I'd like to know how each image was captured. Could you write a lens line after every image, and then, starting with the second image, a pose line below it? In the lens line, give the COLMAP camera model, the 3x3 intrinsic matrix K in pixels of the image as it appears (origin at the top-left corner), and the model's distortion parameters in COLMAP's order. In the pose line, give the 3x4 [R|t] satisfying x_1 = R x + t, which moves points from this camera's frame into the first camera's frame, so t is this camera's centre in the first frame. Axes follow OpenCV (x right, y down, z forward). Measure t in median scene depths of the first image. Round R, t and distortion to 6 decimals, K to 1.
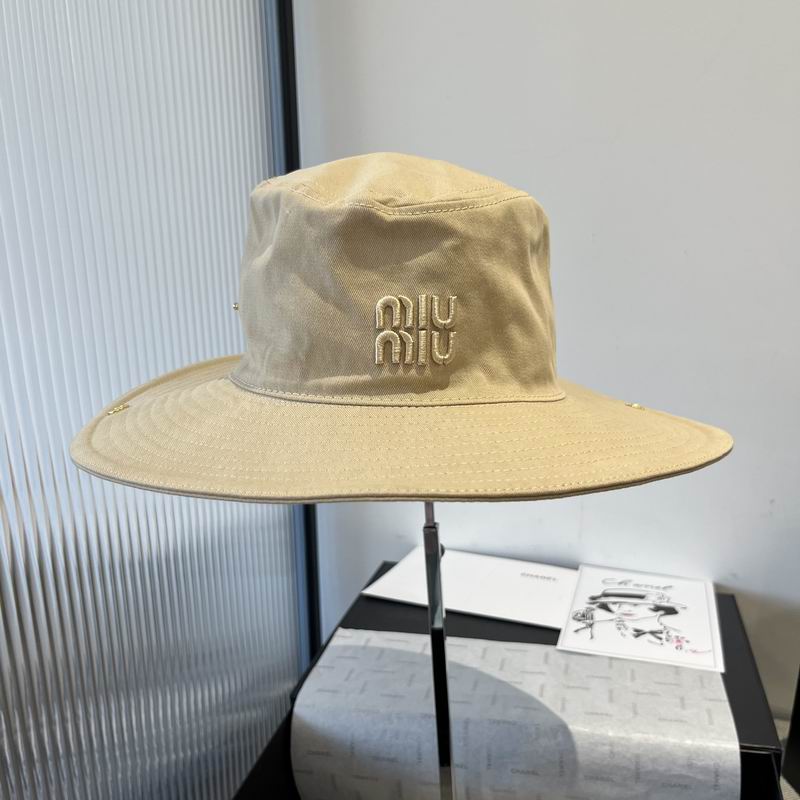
lens RADIAL K [[849.1, 0, 421.0], [0, 849.1, 403.9], [0, 0, 1]] dist [0.012630, 0.000000]
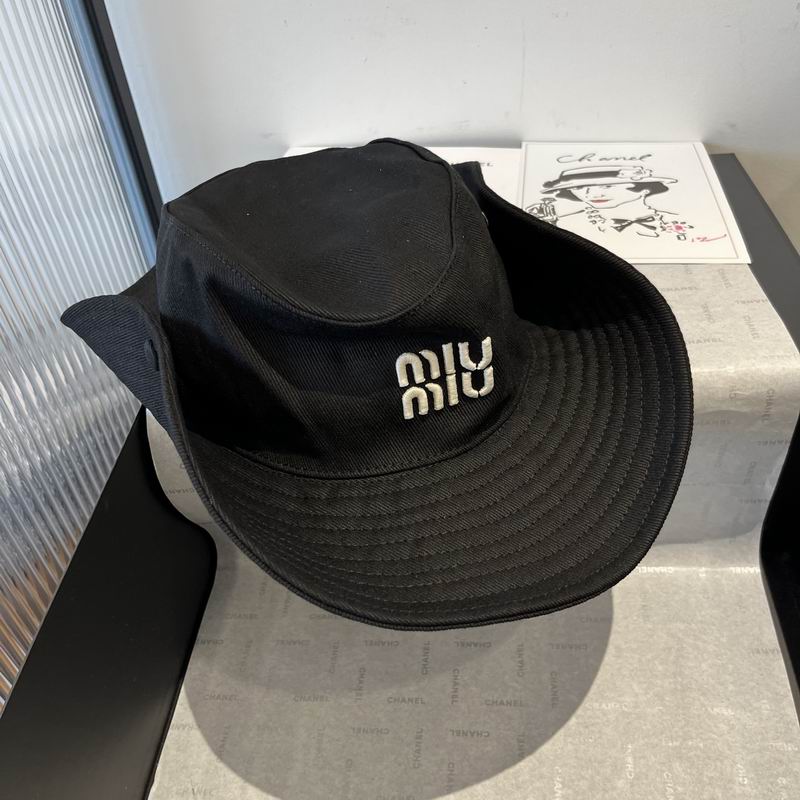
lens RADIAL K [[849.1, 0, 394.5], [0, 849.1, 402.4], [0, 0, 1]] dist [0.012630, 0.000000]
pose [[0.986829, -0.146173, 0.069289, -0.003363], [0.102461, 0.896270, 0.431511, 0.075930], [-0.125177, -0.418728, 0.899443, 0.317746]]
